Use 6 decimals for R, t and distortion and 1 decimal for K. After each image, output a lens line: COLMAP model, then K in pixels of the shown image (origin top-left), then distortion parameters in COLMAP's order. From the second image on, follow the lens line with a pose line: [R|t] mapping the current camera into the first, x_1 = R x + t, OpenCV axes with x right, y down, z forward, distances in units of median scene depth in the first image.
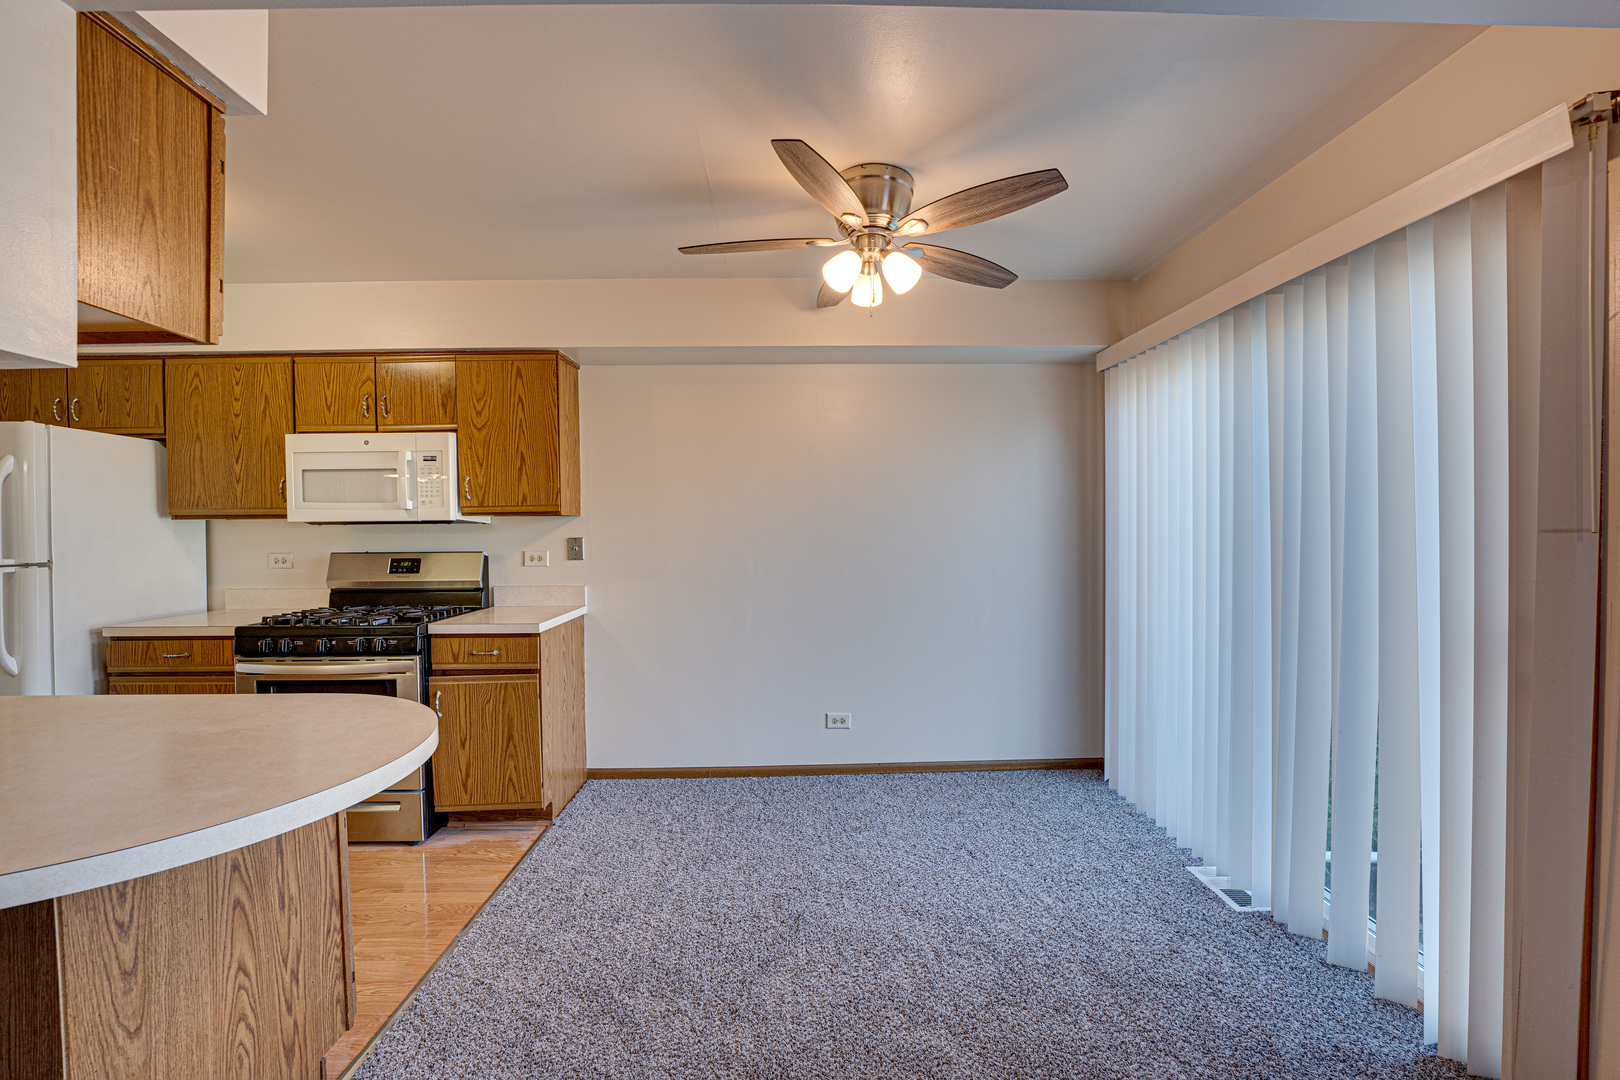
lens RADIAL K [[660.8, 0, 810.0], [0, 660.8, 540.0], [0, 0, 1]] dist [-0.028439, 0.000557]
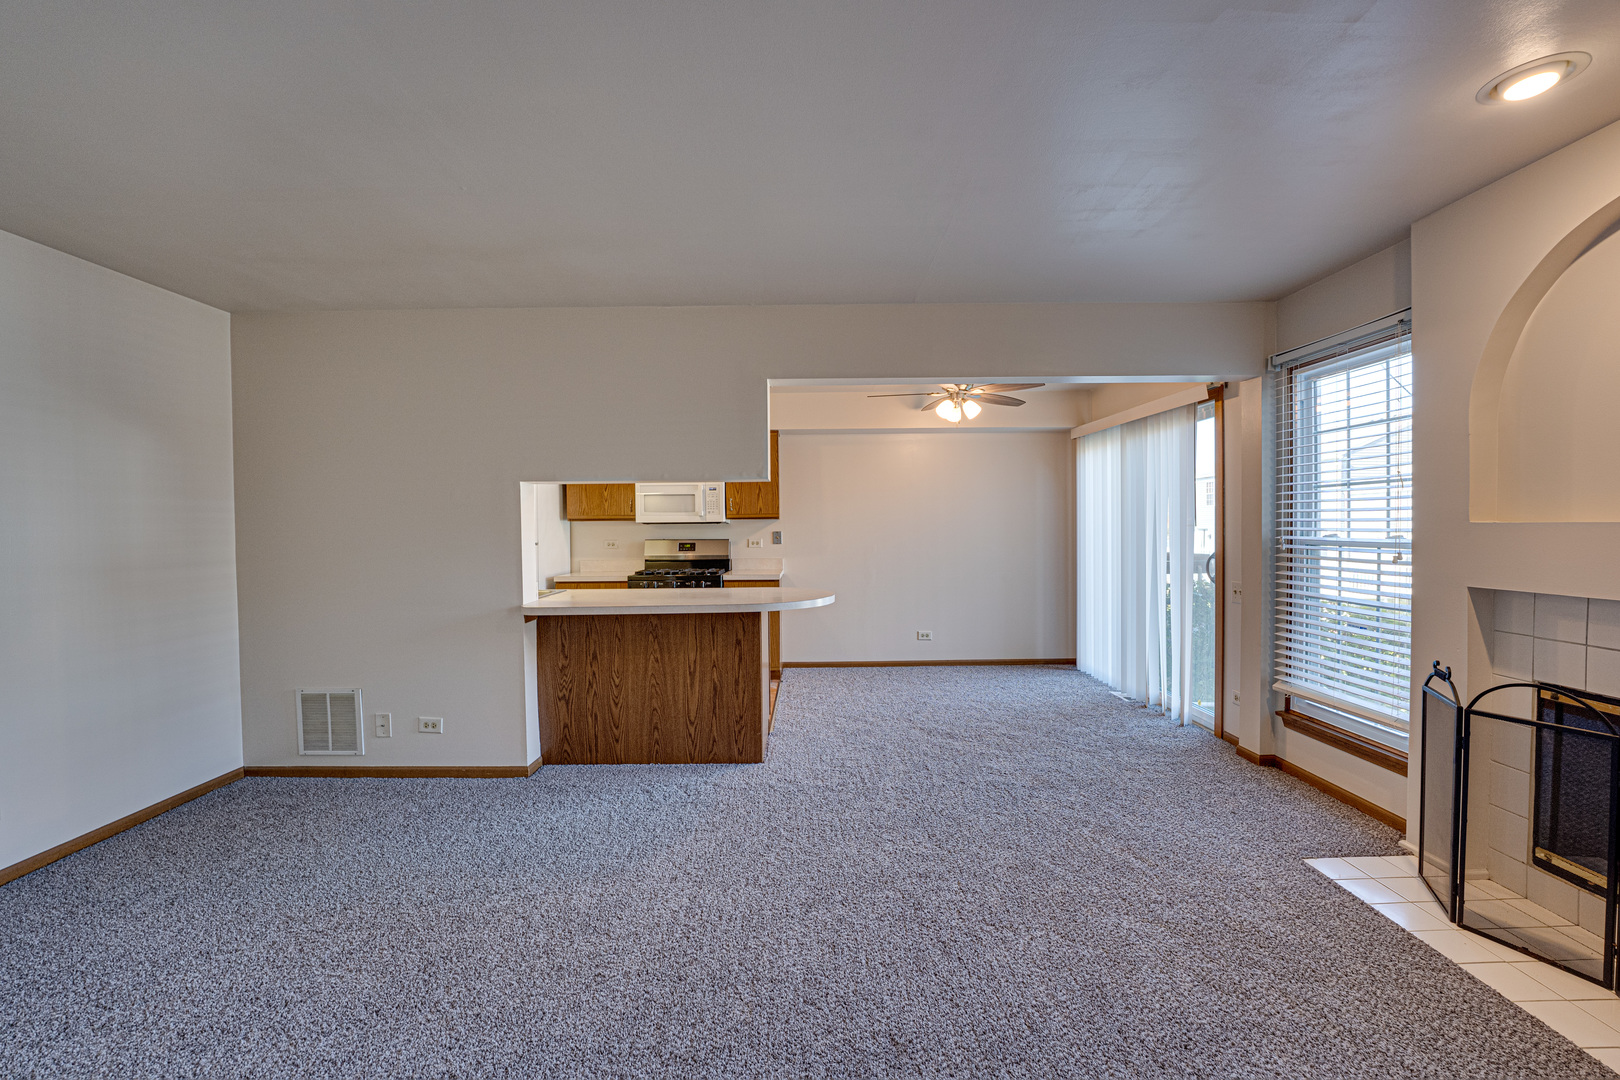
lens RADIAL K [[660.8, 0, 810.0], [0, 660.8, 540.0], [0, 0, 1]] dist [-0.028439, 0.000557]
pose [[0.999663, 0.001275, -0.025919, -0.250827], [-0.001163, 0.999990, 0.004314, 0.013303], [0.025924, -0.004283, 0.999655, -0.887953]]
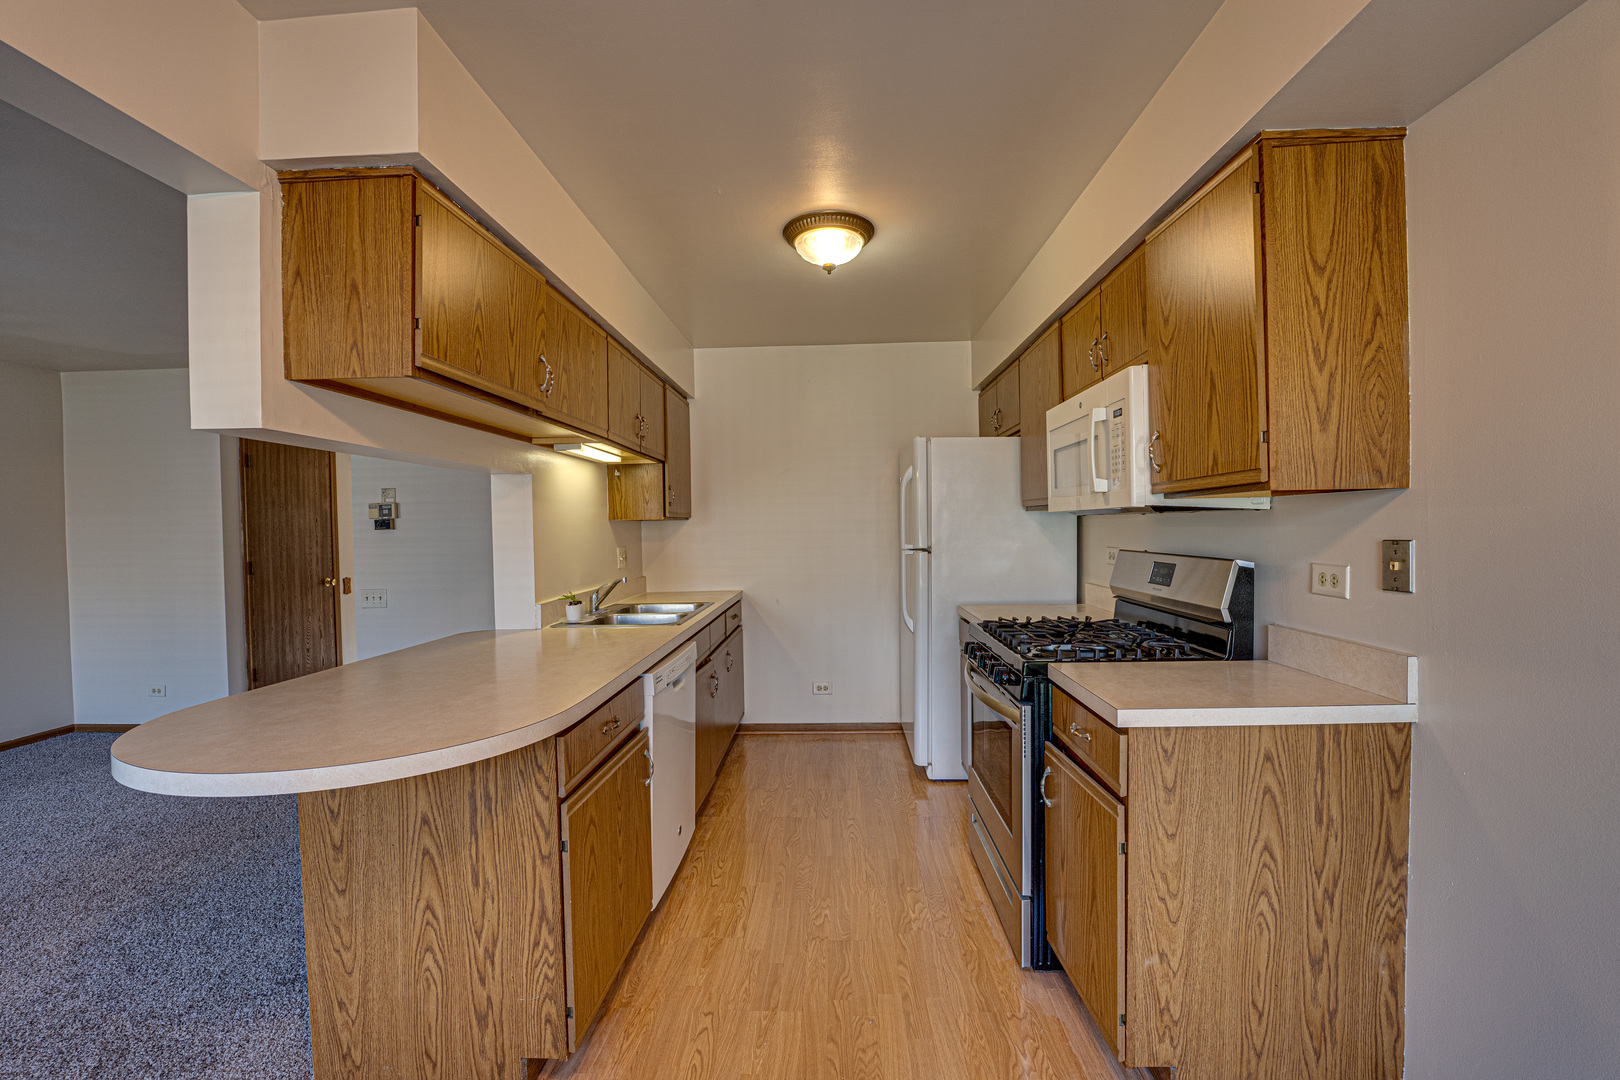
lens RADIAL K [[660.8, 0, 810.0], [0, 660.8, 540.0], [0, 0, 1]] dist [-0.028439, 0.000557]
pose [[-0.060376, 0.029954, -0.997726, 0.095422], [-0.002875, 0.999540, 0.030183, -0.016679], [0.998172, 0.004690, -0.060262, 0.731127]]
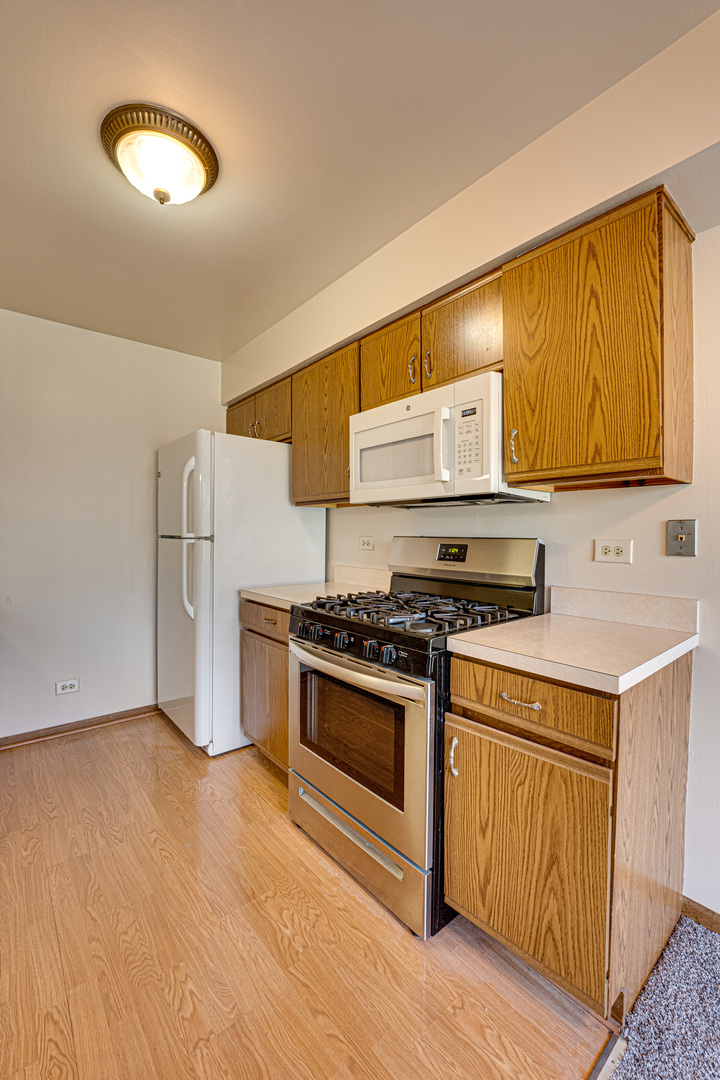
lens RADIAL K [[444.4, 0, 361.1], [0, 444.4, 541.0], [0, 0, 1]] dist [-0.033863, 0.006561]
pose [[0.622108, 0.025708, -0.782509, -0.252355], [-0.025565, 0.999595, 0.012515, 0.021439], [0.782514, 0.012219, 0.622513, 0.581893]]
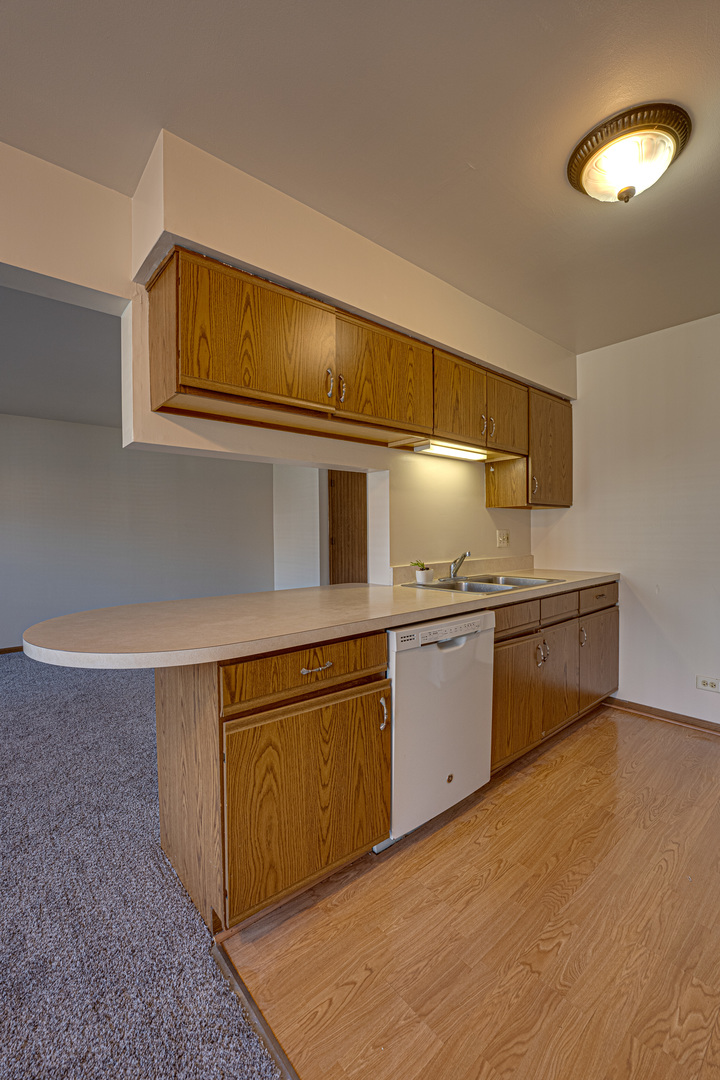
lens RADIAL K [[444.4, 0, 361.1], [0, 444.4, 541.0], [0, 0, 1]] dist [-0.033863, 0.006561]
pose [[-0.773802, 0.030797, -0.632679, -0.227856], [0.004123, 0.999041, 0.043588, 0.016122], [0.633414, 0.031120, -0.773187, 0.899319]]
